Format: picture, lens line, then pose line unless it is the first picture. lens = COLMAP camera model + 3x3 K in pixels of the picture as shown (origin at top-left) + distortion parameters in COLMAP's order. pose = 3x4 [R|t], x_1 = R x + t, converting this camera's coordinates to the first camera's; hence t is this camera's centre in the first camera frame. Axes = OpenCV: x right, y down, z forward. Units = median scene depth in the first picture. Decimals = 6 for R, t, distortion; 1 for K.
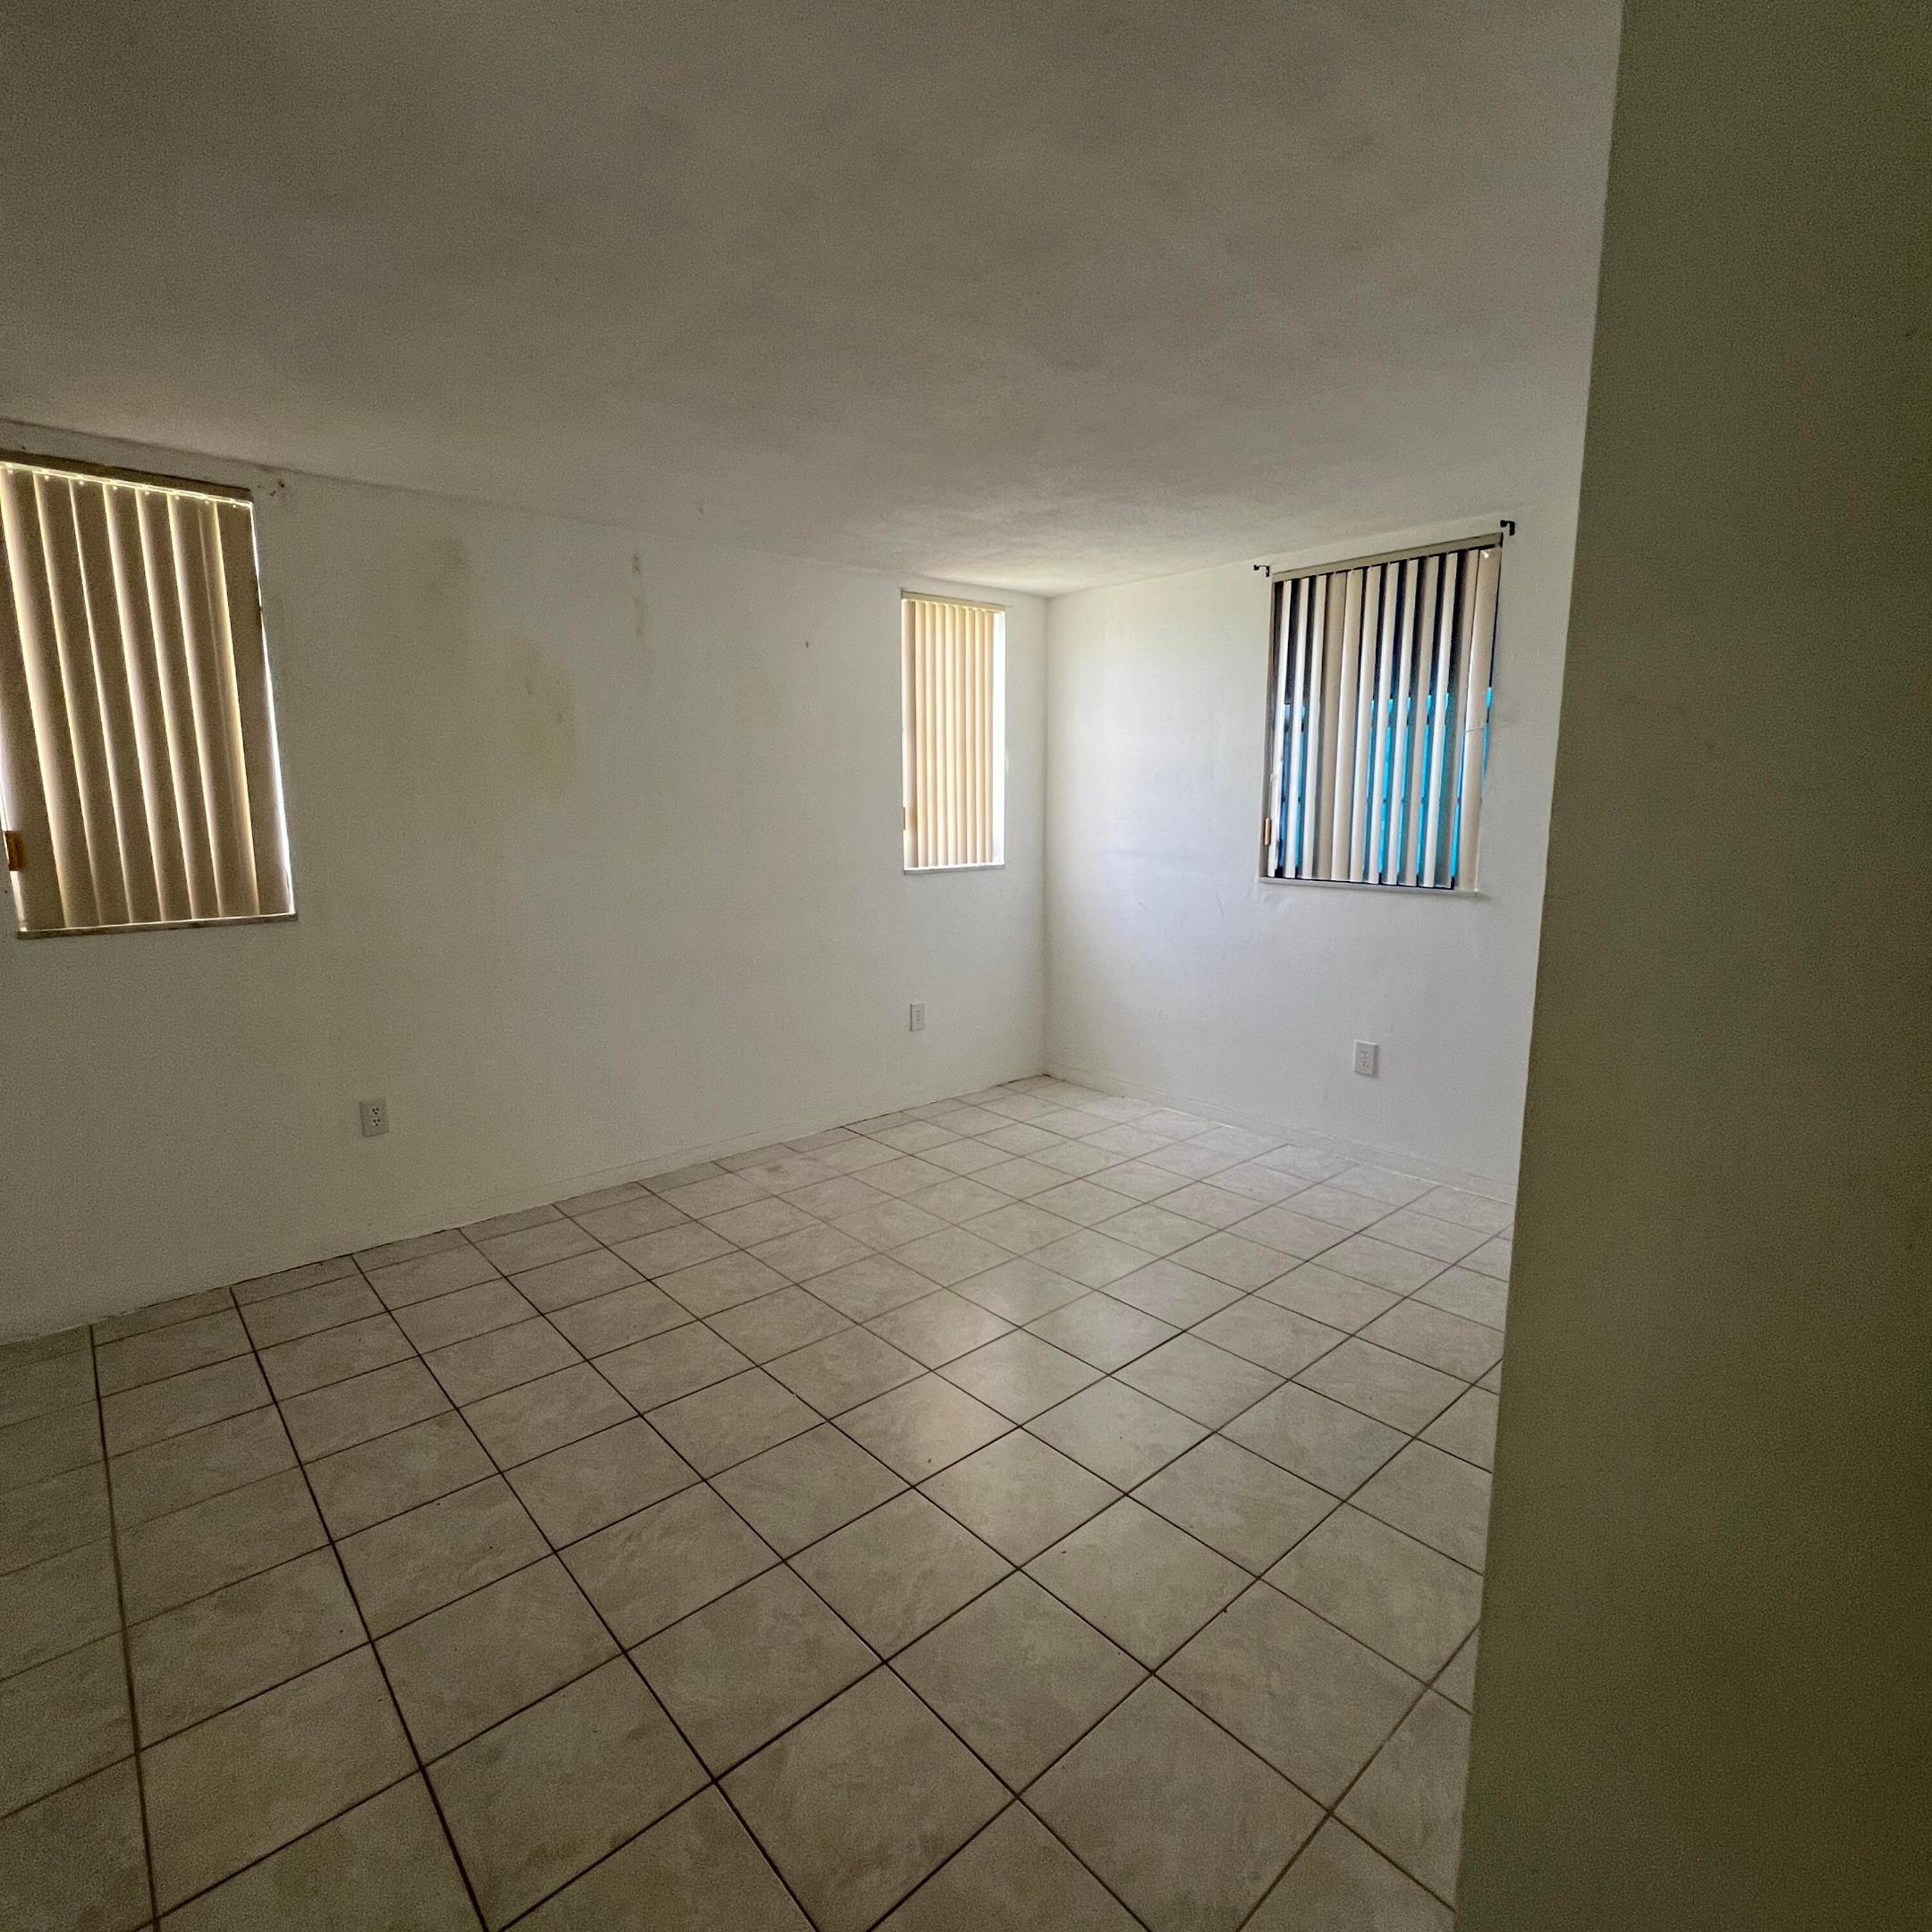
lens RADIAL K [[1033.1, 0, 966.0], [0, 1033.1, 966.0], [0, 0, 1]] dist [0.000239, 0.000850]
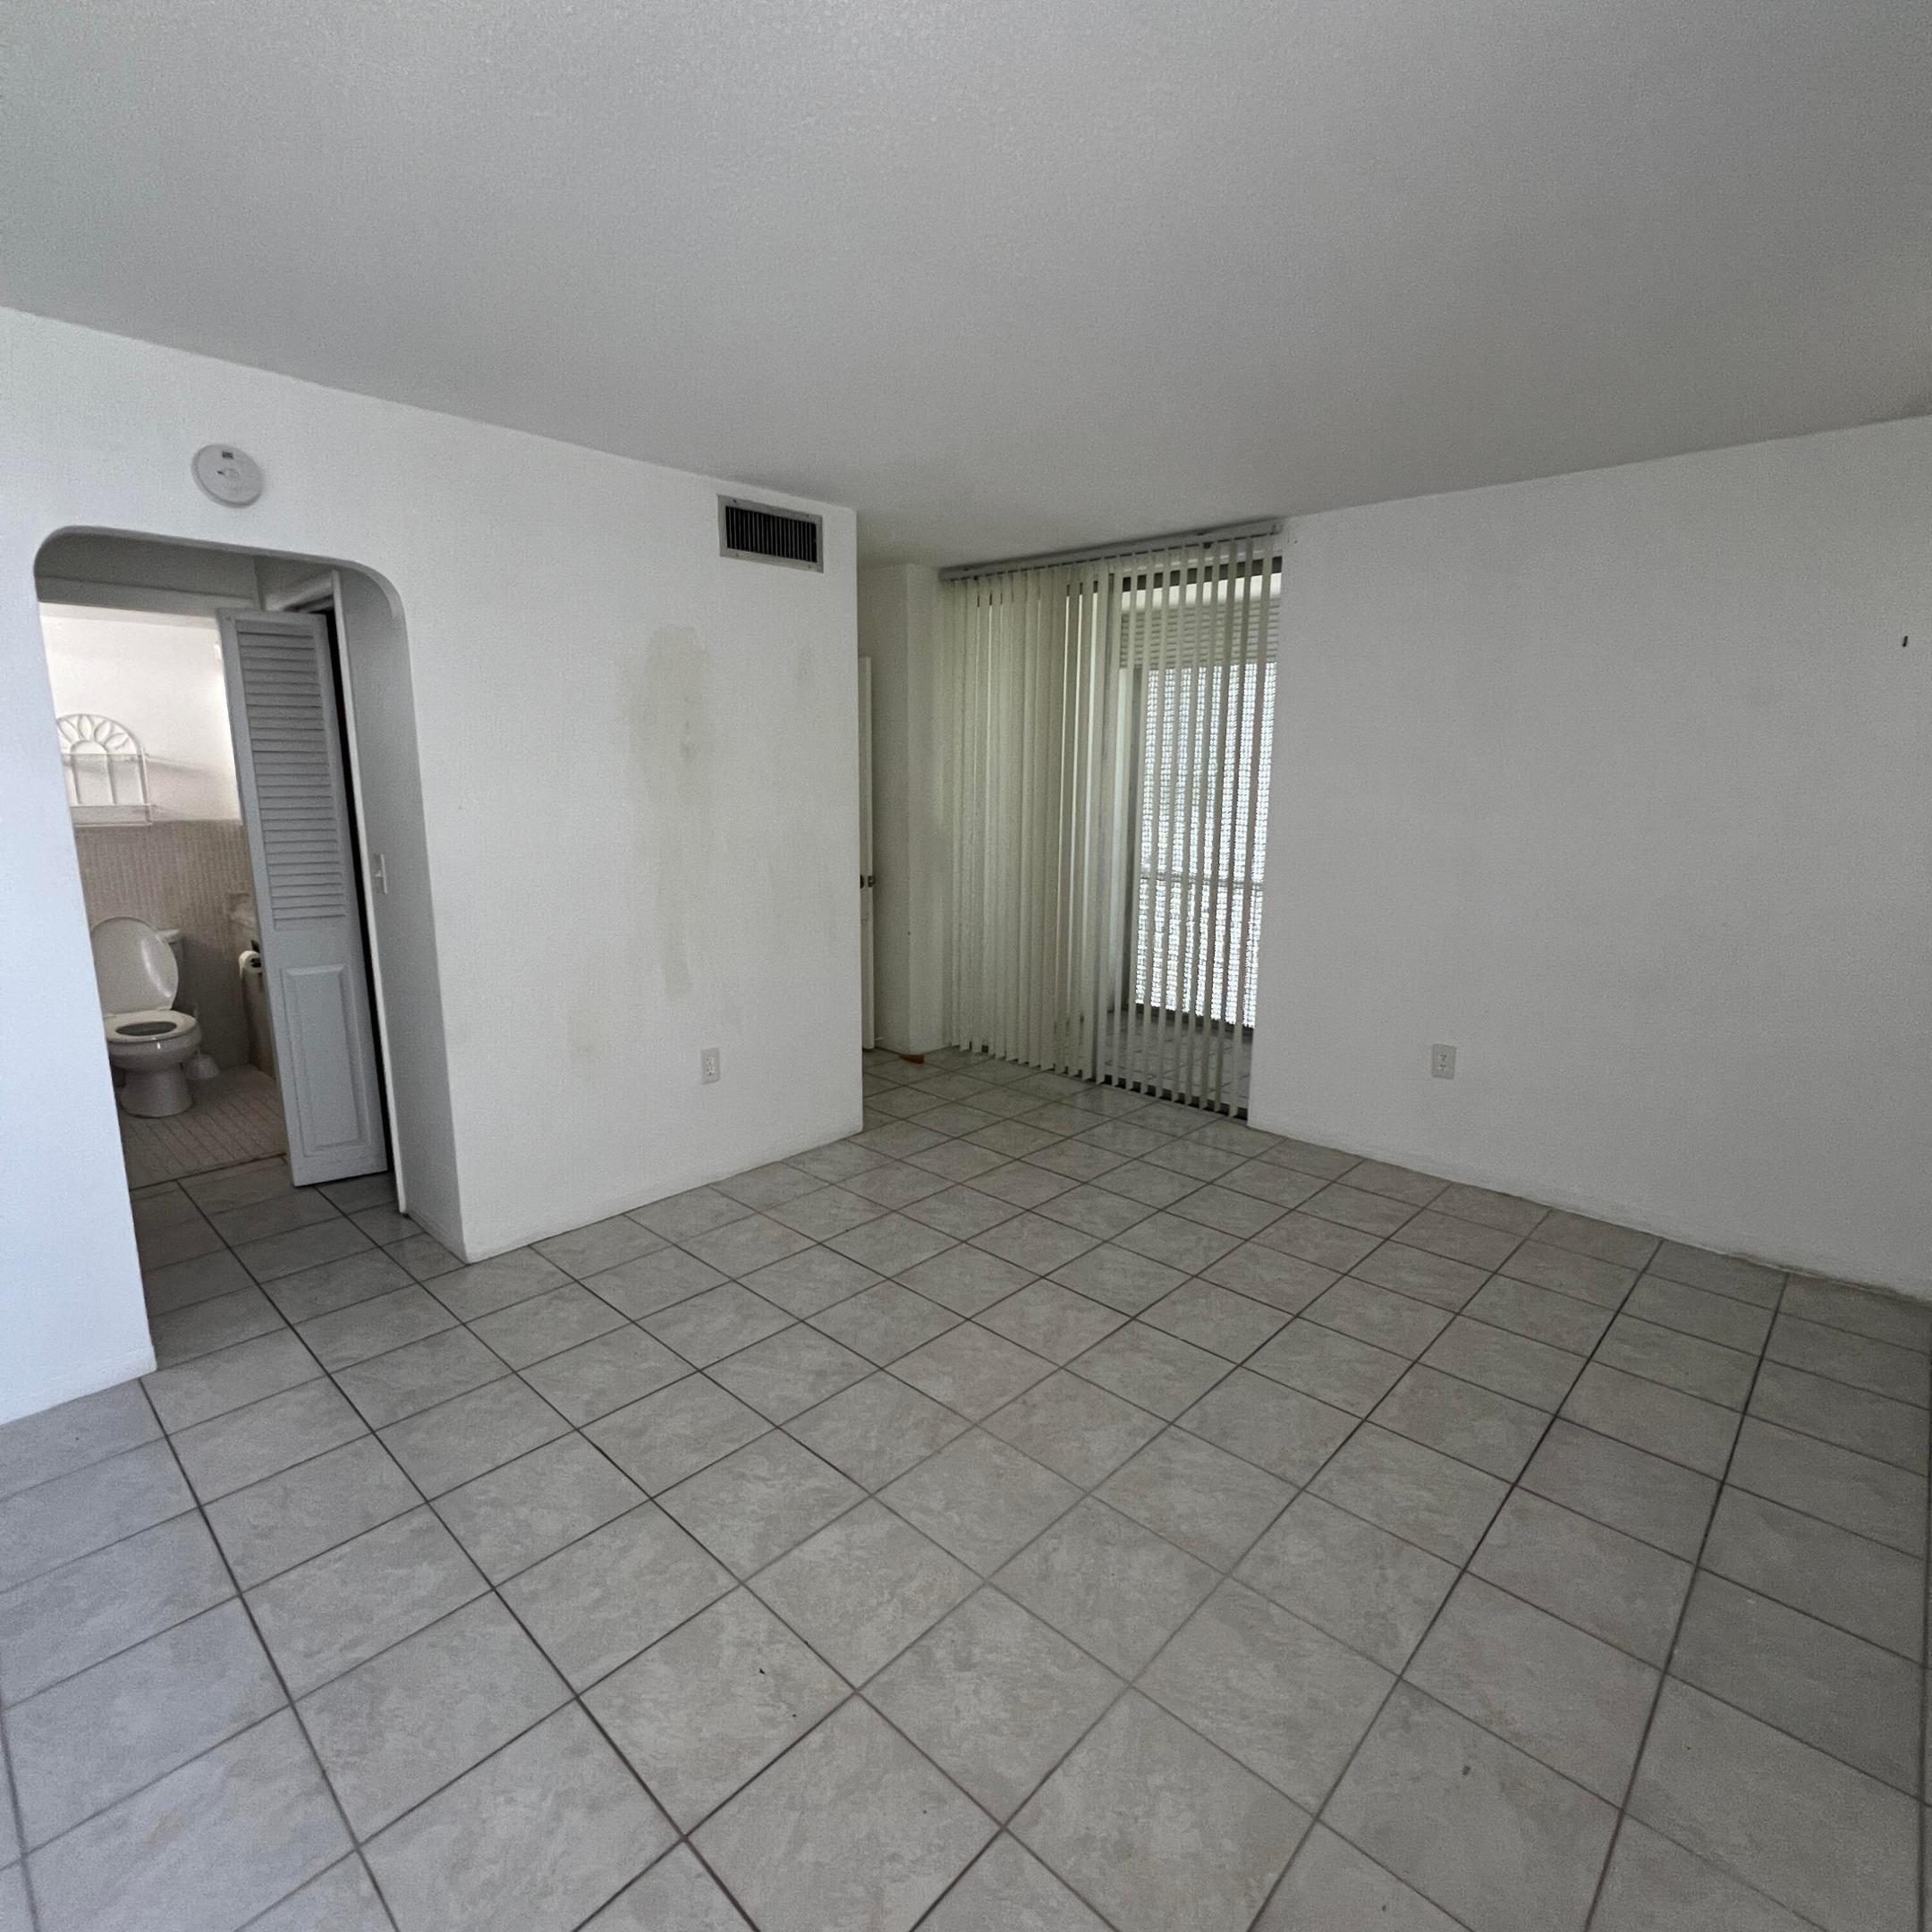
lens RADIAL K [[1033.1, 0, 966.0], [0, 1033.1, 966.0], [0, 0, 1]] dist [0.000239, 0.000850]
pose [[-0.995699, 0.010578, -0.092043, 0.112493], [-0.023380, 0.932622, 0.360097, -0.247148], [0.089651, 0.360700, -0.928363, 1.402832]]
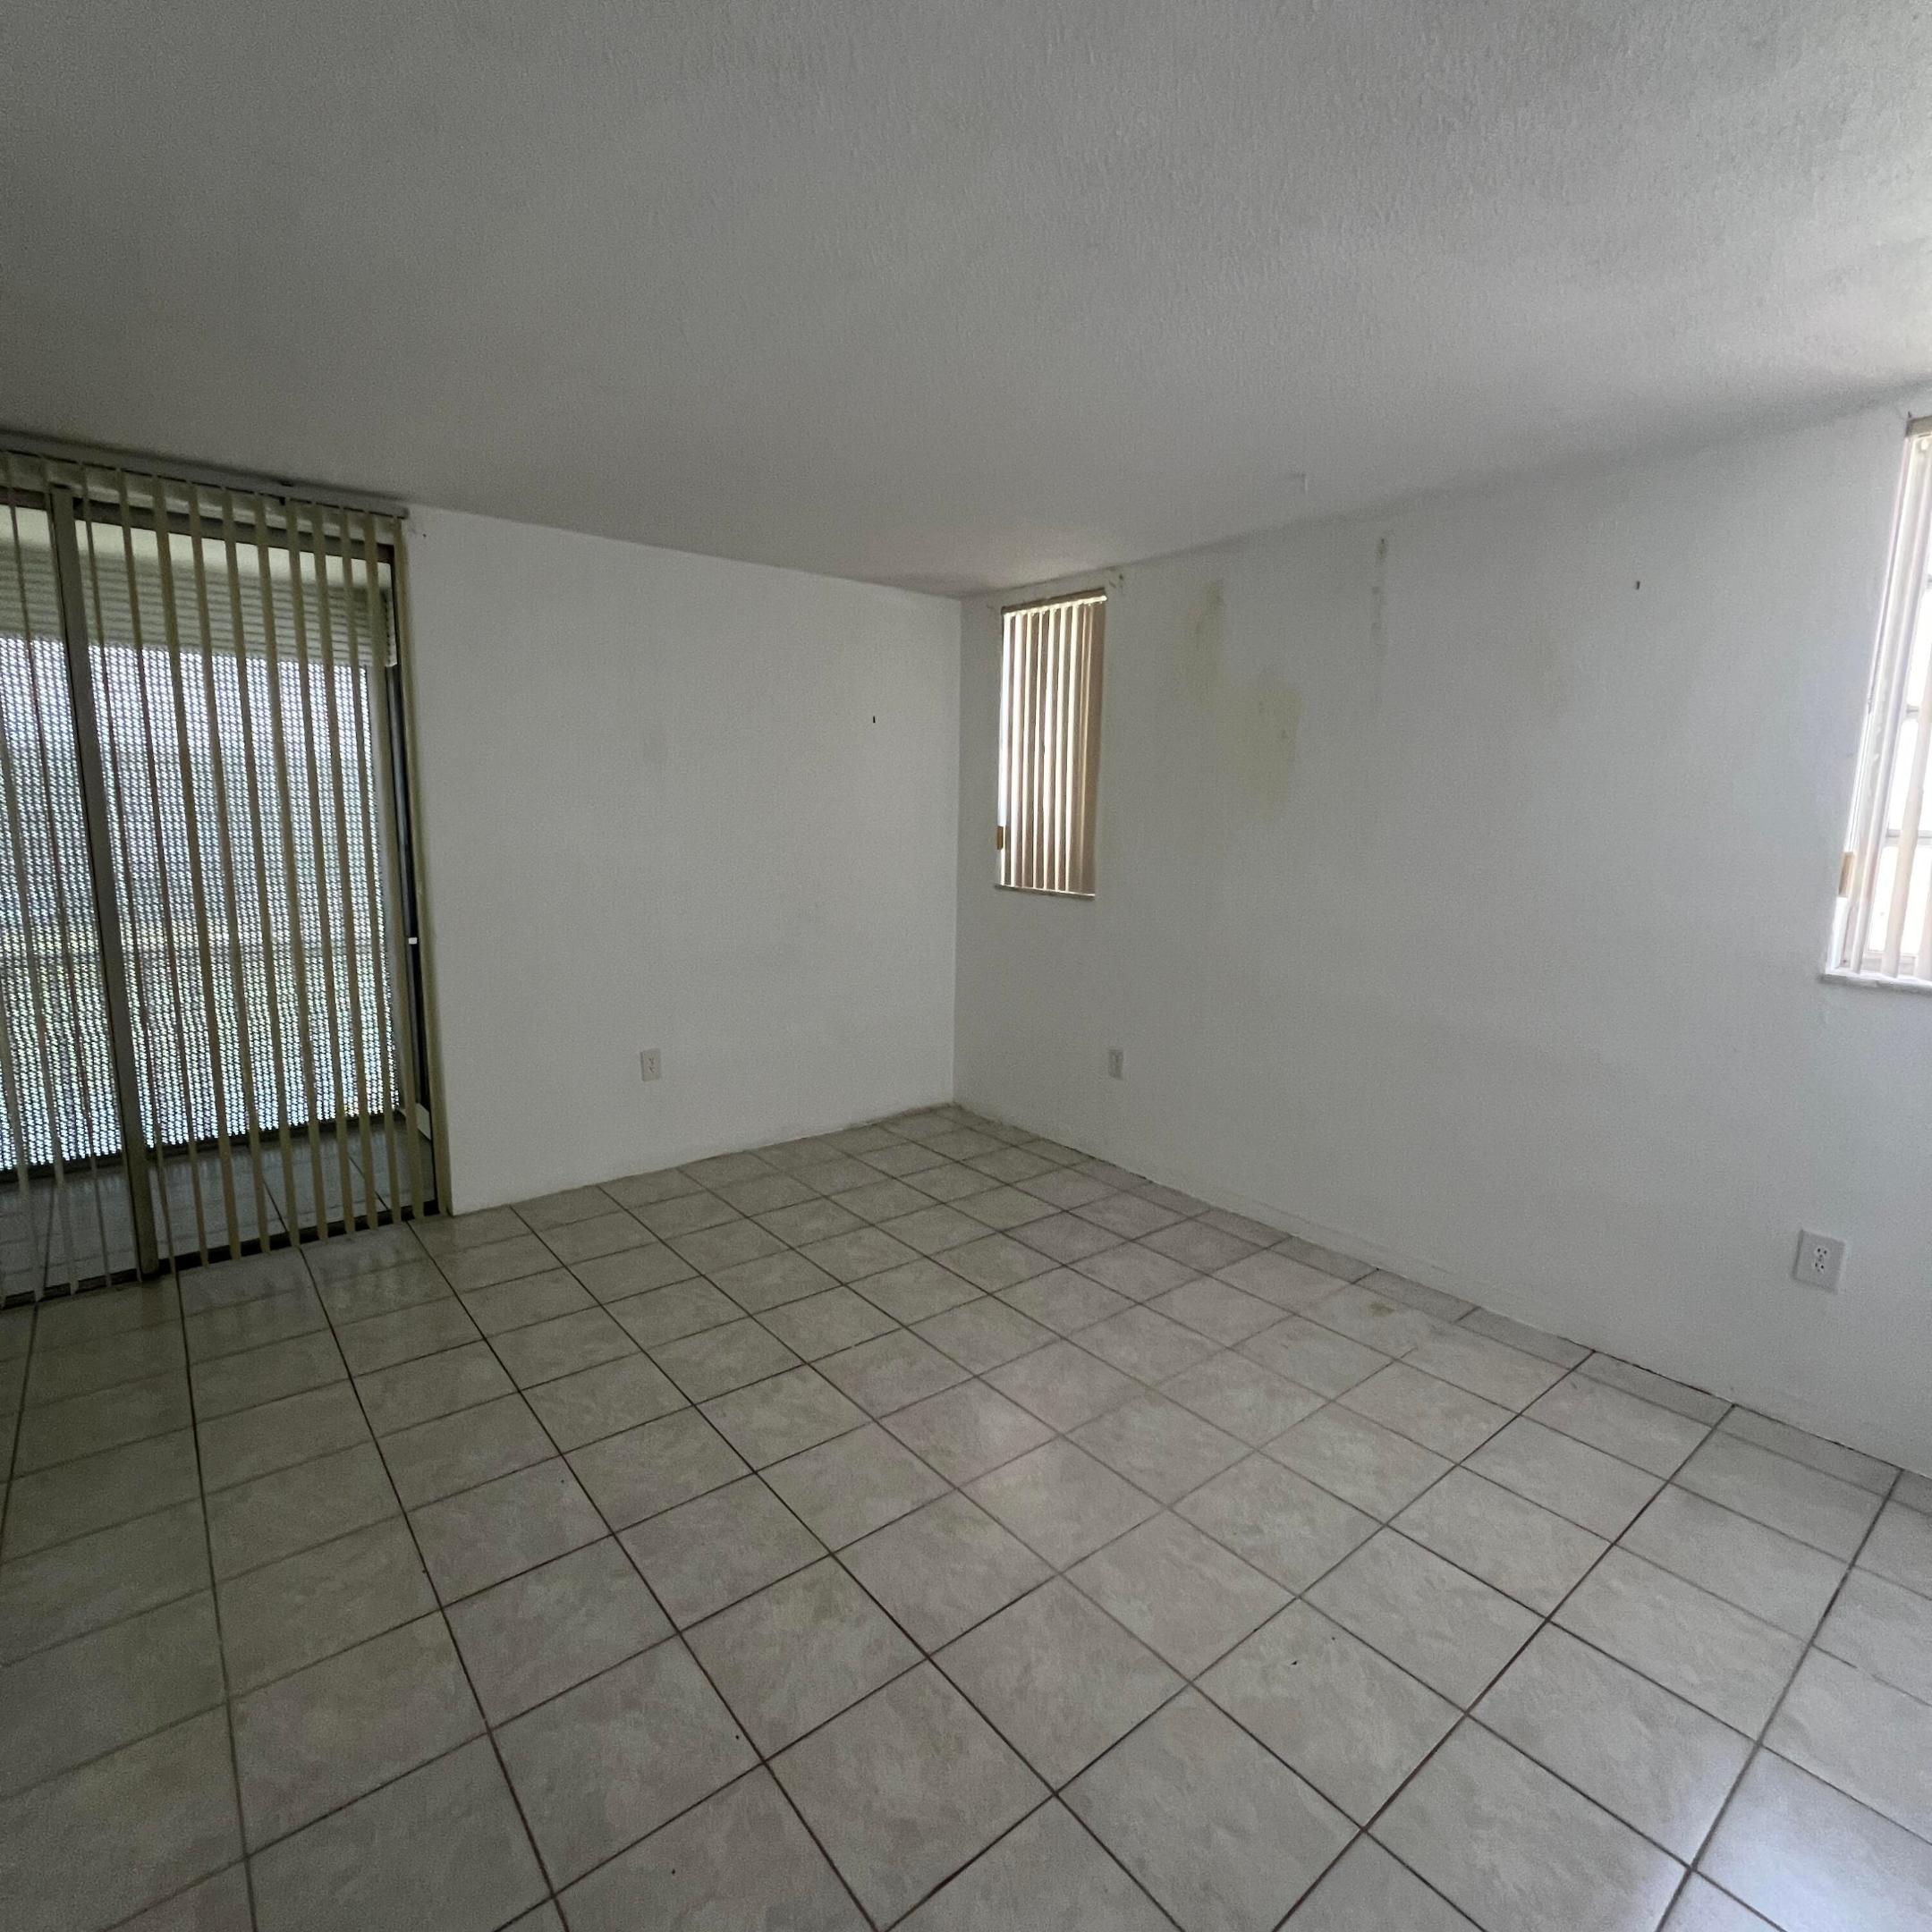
lens RADIAL K [[1016.2, 0, 968.5], [0, 1016.2, 981.5], [0, 0, 1]] dist [-0.004181, 0.000759]
pose [[-0.045385, 0.176124, -0.983321, 0.639954], [-0.184907, 0.965845, 0.181529, -0.142636], [0.981708, 0.190061, -0.011268, 0.811086]]
